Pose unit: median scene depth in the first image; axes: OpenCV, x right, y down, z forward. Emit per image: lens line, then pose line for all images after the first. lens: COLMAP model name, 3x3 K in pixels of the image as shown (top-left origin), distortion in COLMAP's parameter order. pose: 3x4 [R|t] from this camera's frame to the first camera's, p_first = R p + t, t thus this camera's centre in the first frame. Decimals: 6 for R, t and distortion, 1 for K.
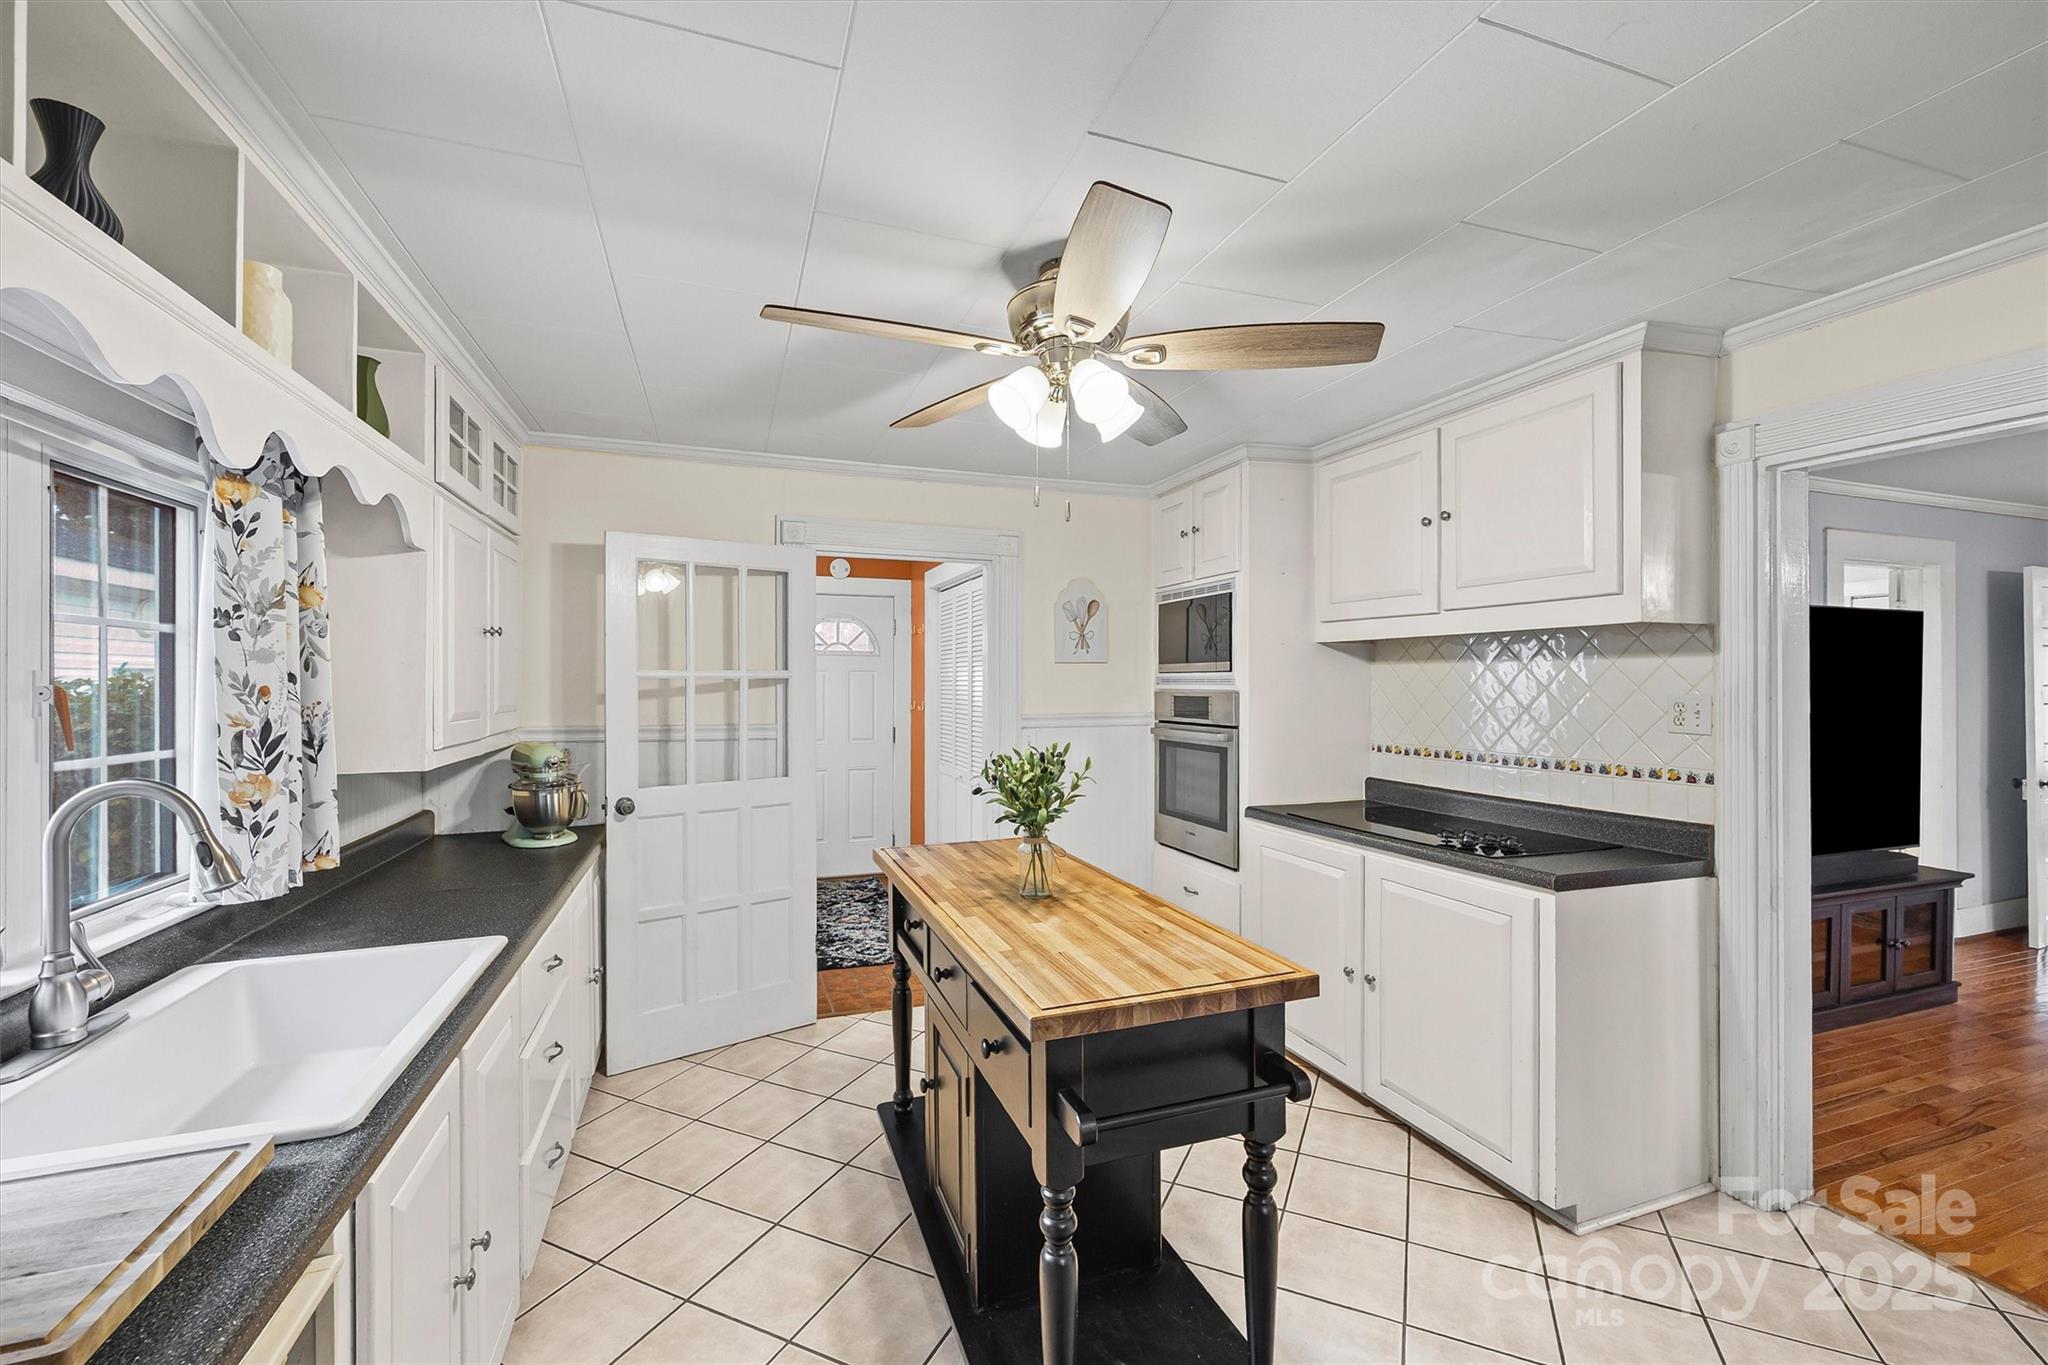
lens RADIAL K [[850.4, 0, 1040.6], [0, 850.4, 677.6], [0, 0, 1]] dist [-0.003388, -0.000322]
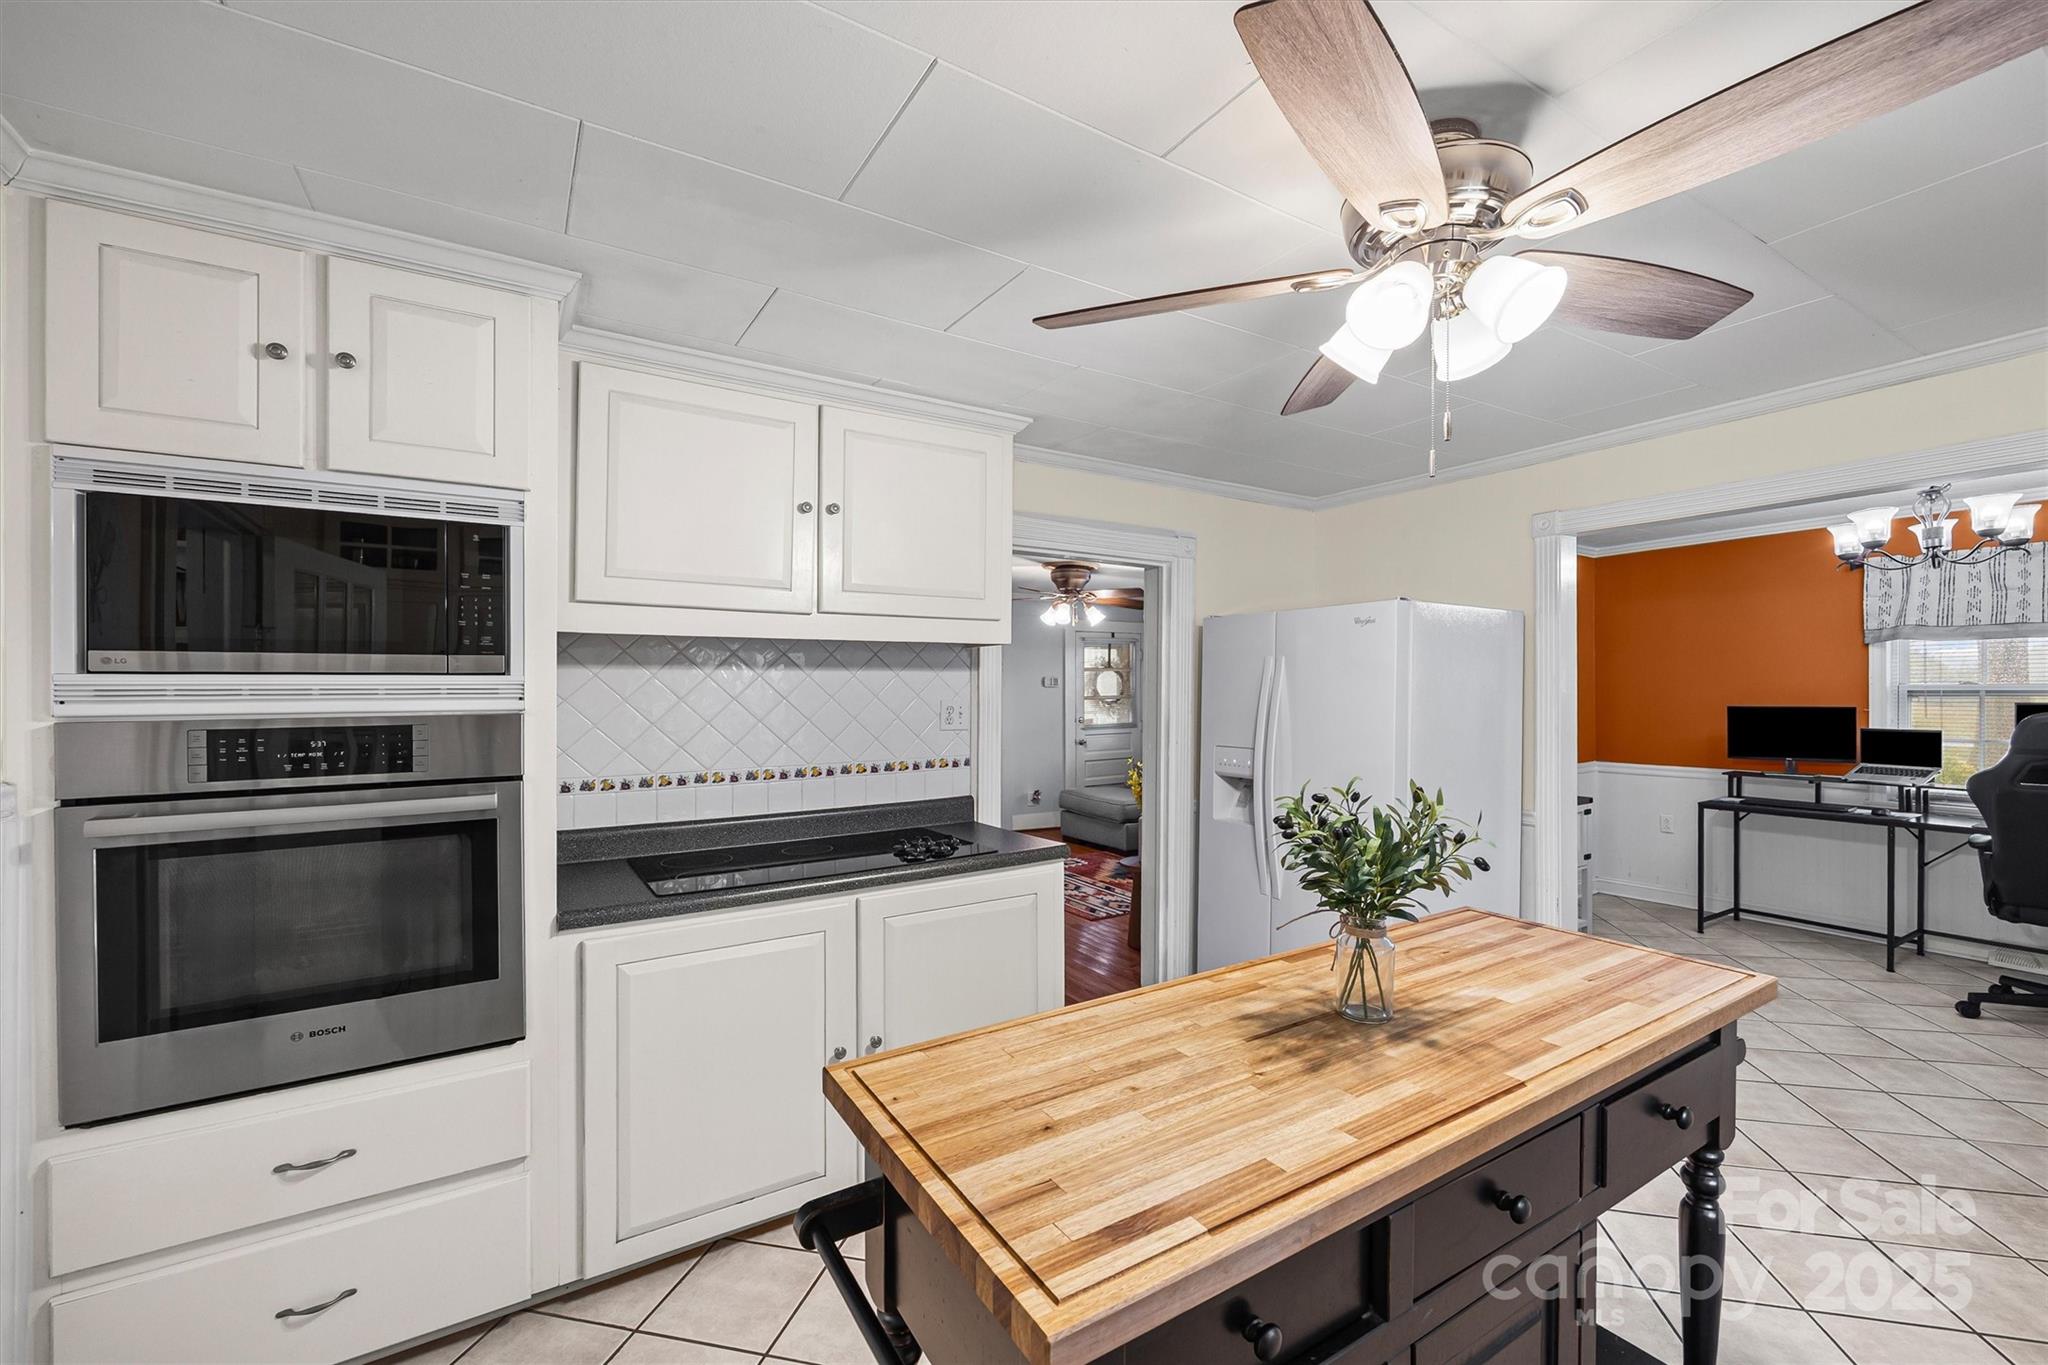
lens RADIAL K [[792.6, 0, 993.2], [0, 792.6, 697.5], [0, 0, 1]] dist [-0.001338, -0.000396]
pose [[-0.151991, -0.005448, 0.988367, -0.585474], [0.004688, 0.999970, 0.006233, 0.011276], [-0.988371, 0.005581, -0.151961, 1.441681]]
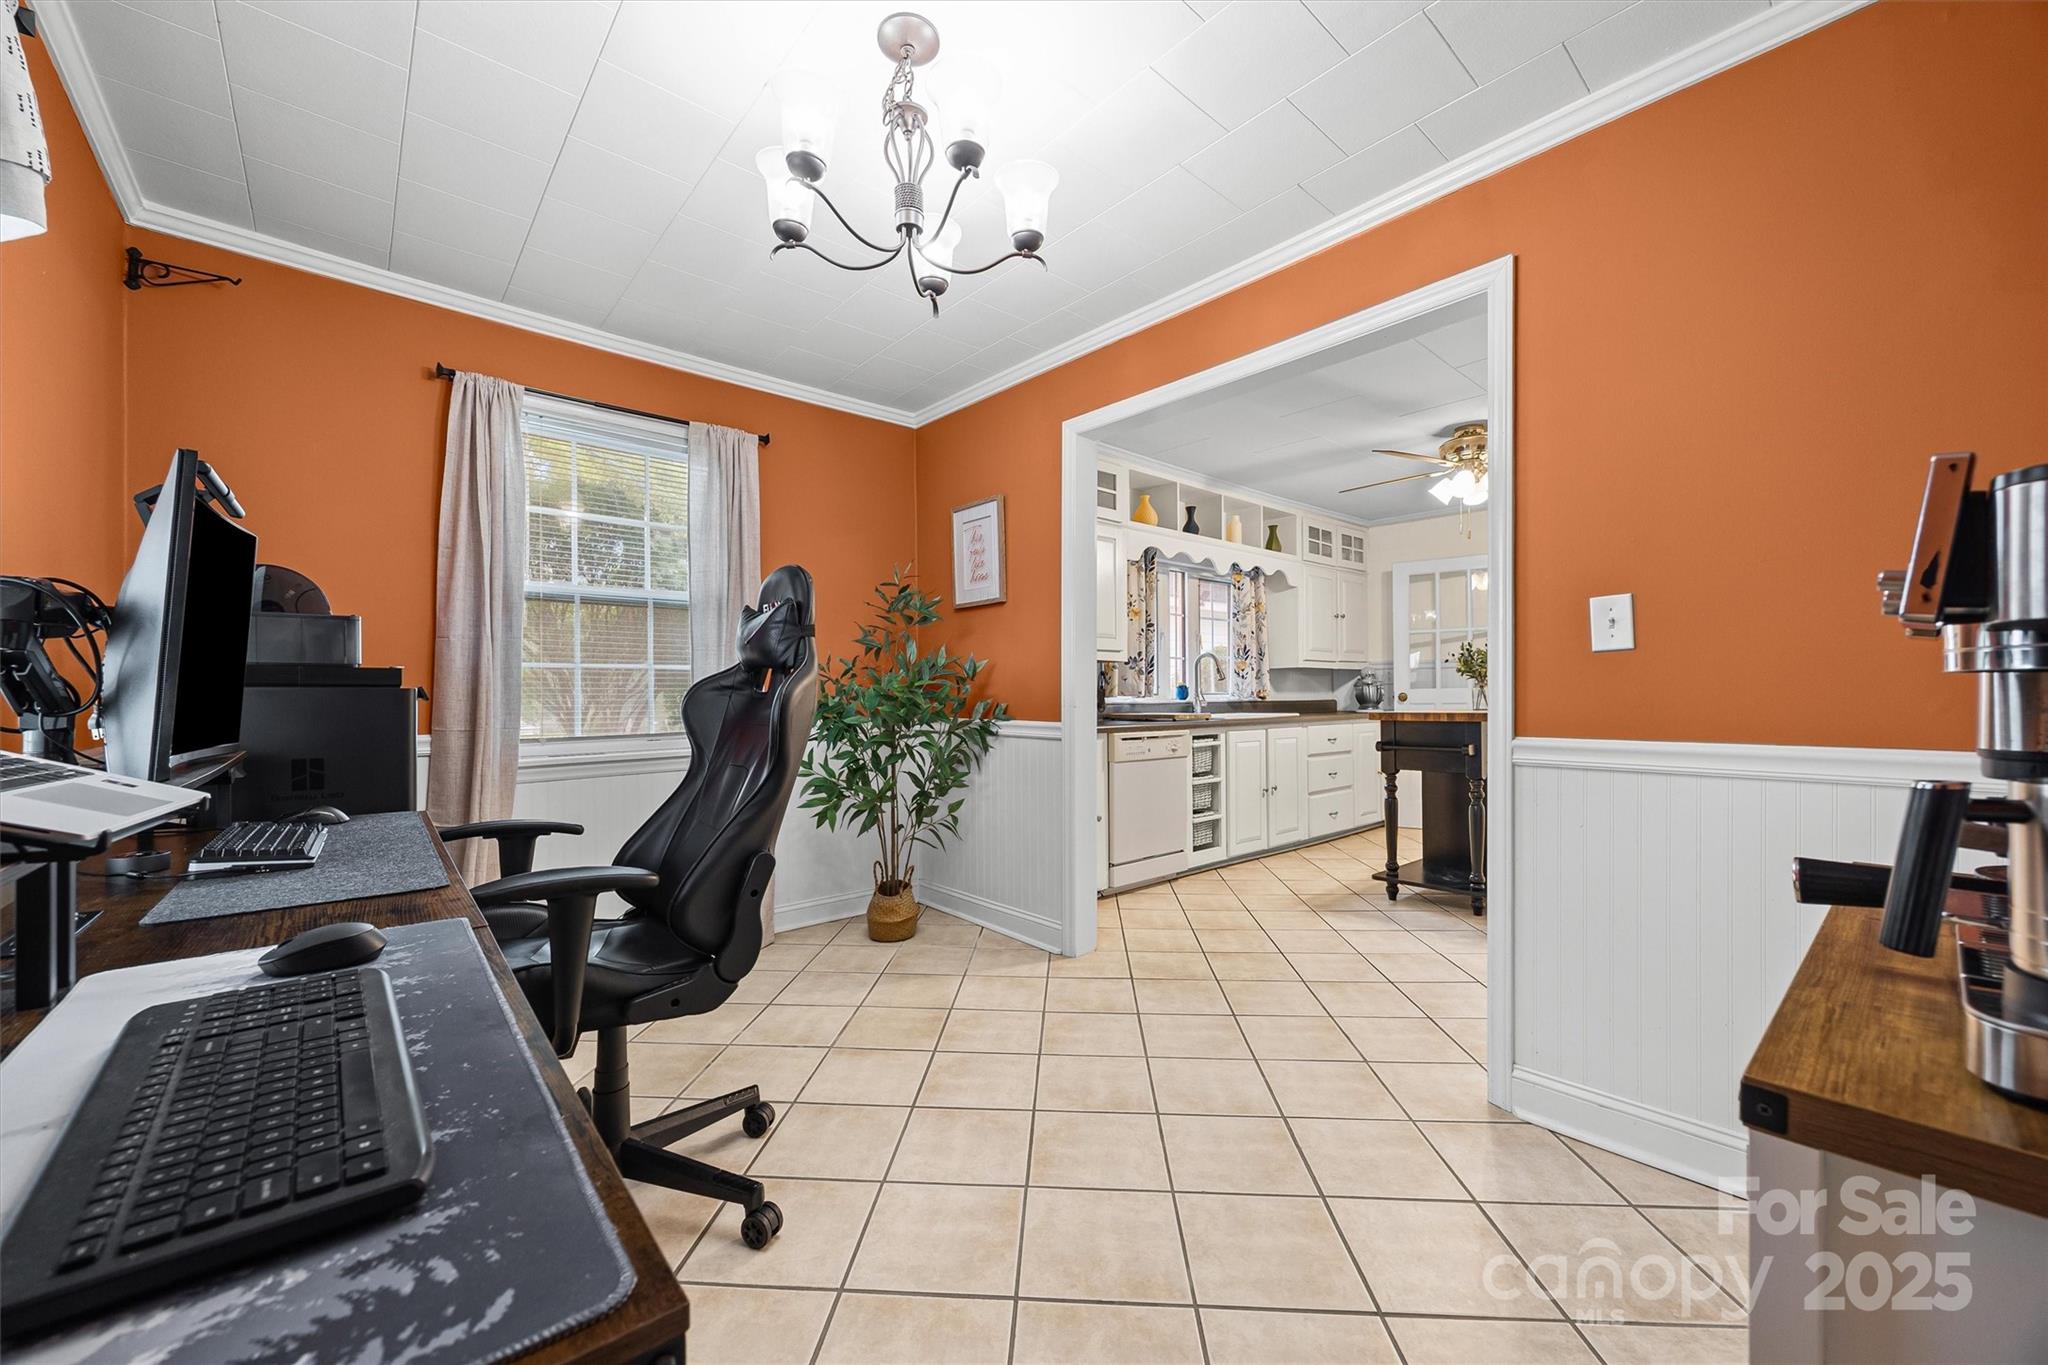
lens RADIAL K [[792.6, 0, 1021.2], [0, 792.6, 685.5], [0, 0, 1]] dist [-0.001338, -0.000396]
pose [[0.364056, -0.008779, -0.931336, 1.532434], [0.008759, 0.999944, -0.006002, 0.203131], [0.931336, -0.005972, 0.364113, -0.879719]]
